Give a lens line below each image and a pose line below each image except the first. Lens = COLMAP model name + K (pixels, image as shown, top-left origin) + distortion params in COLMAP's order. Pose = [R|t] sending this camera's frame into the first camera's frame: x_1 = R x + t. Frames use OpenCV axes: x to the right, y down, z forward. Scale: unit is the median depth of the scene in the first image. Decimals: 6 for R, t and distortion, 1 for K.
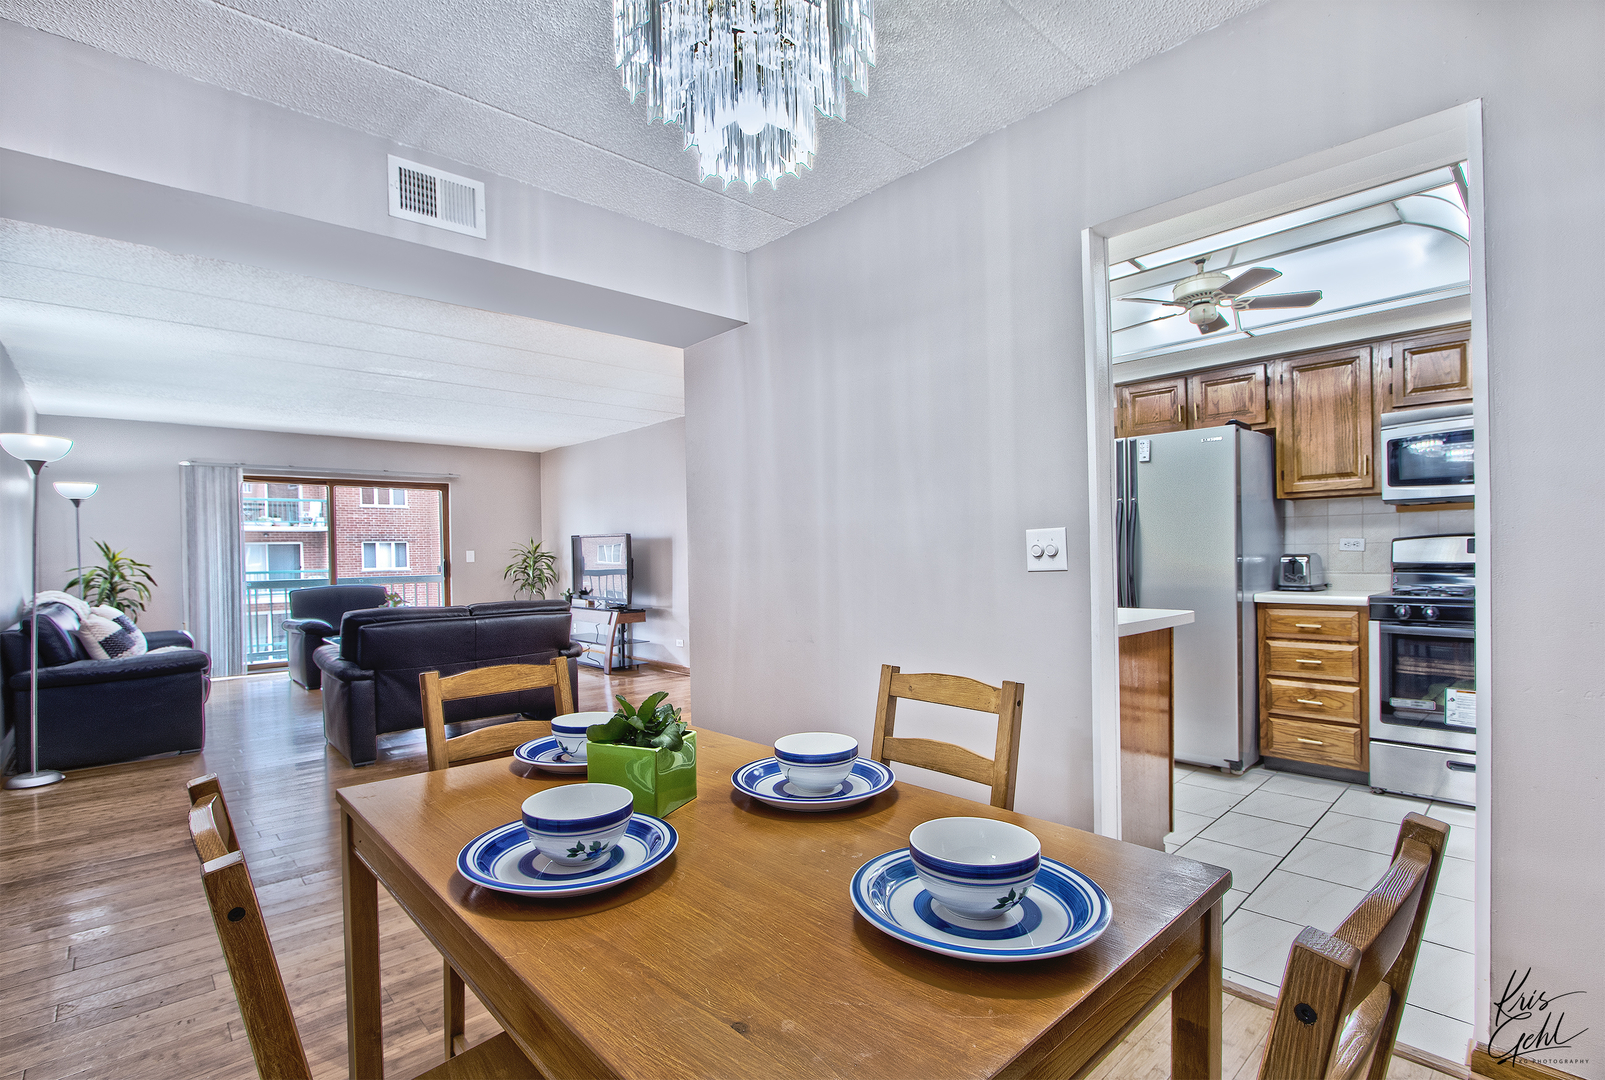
lens RADIAL K [[765.1, 0, 797.7], [0, 765.1, 554.2], [0, 0, 1]] dist [-0.013500, -0.000072]
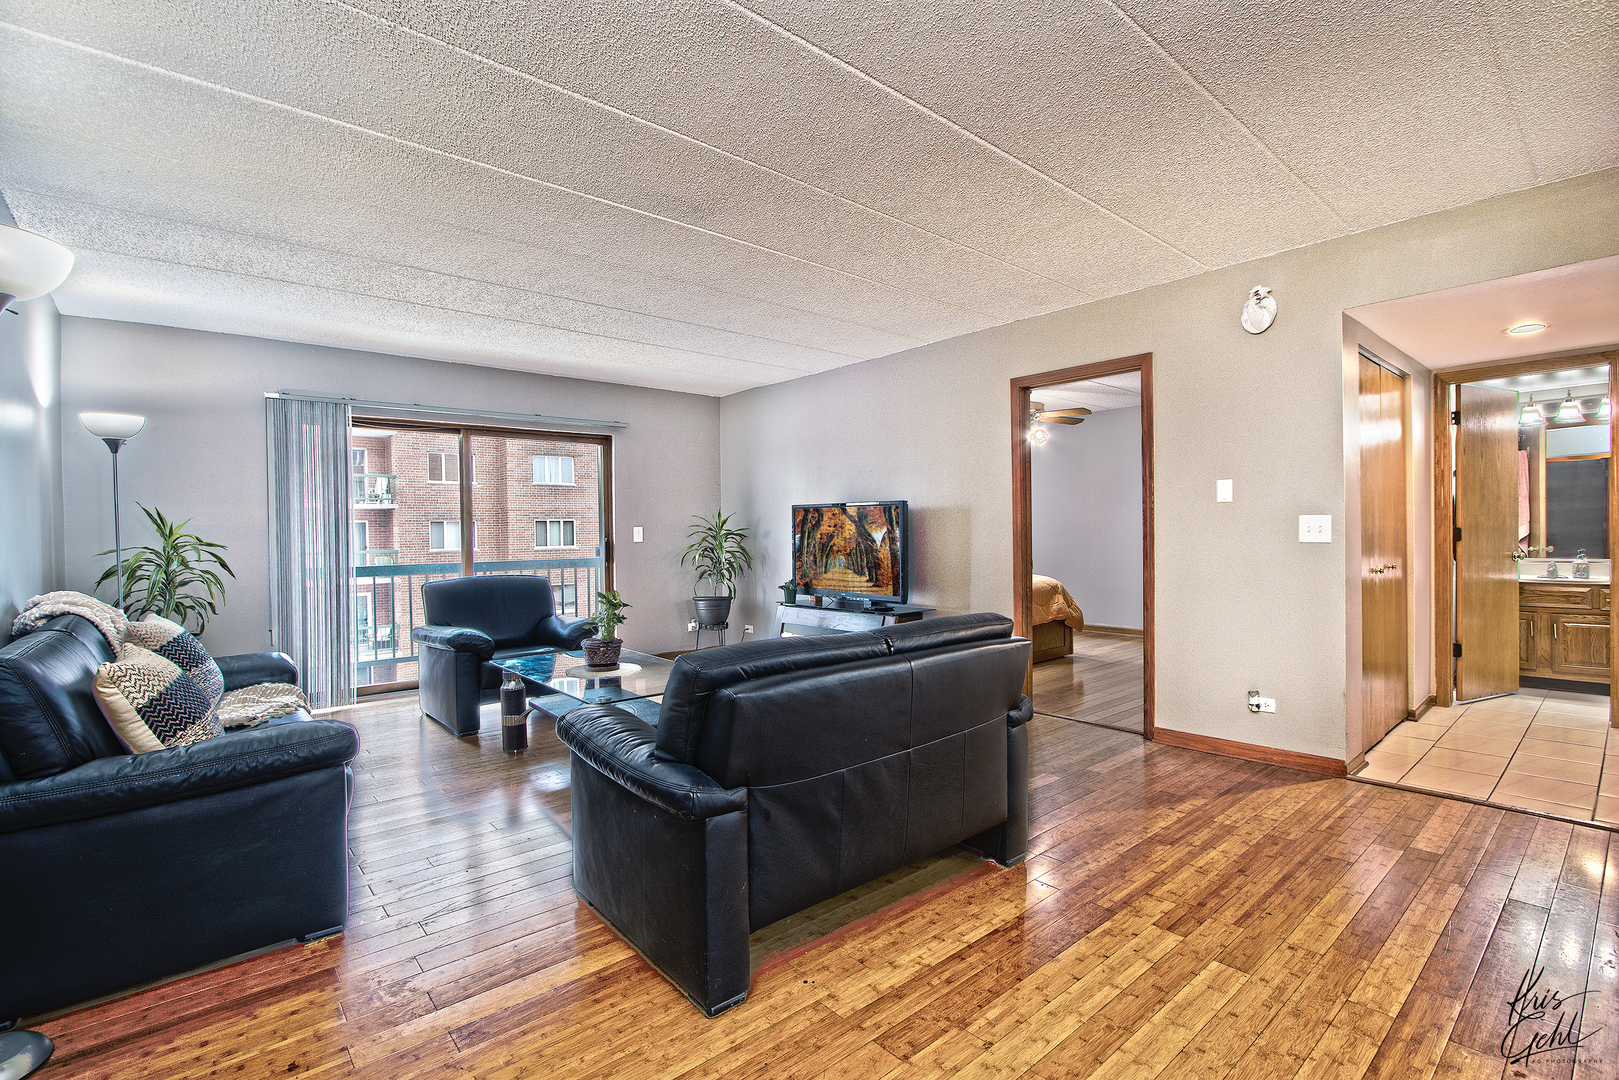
lens RADIAL K [[771.8, 0, 807.8], [0, 771.8, 537.3], [0, 0, 1]] dist [-0.013500, -0.000072]
pose [[0.999078, 0.002227, -0.042869, -0.509227], [-0.002130, 0.999995, 0.002294, 0.007899], [0.042874, -0.002200, 0.999078, 0.568480]]
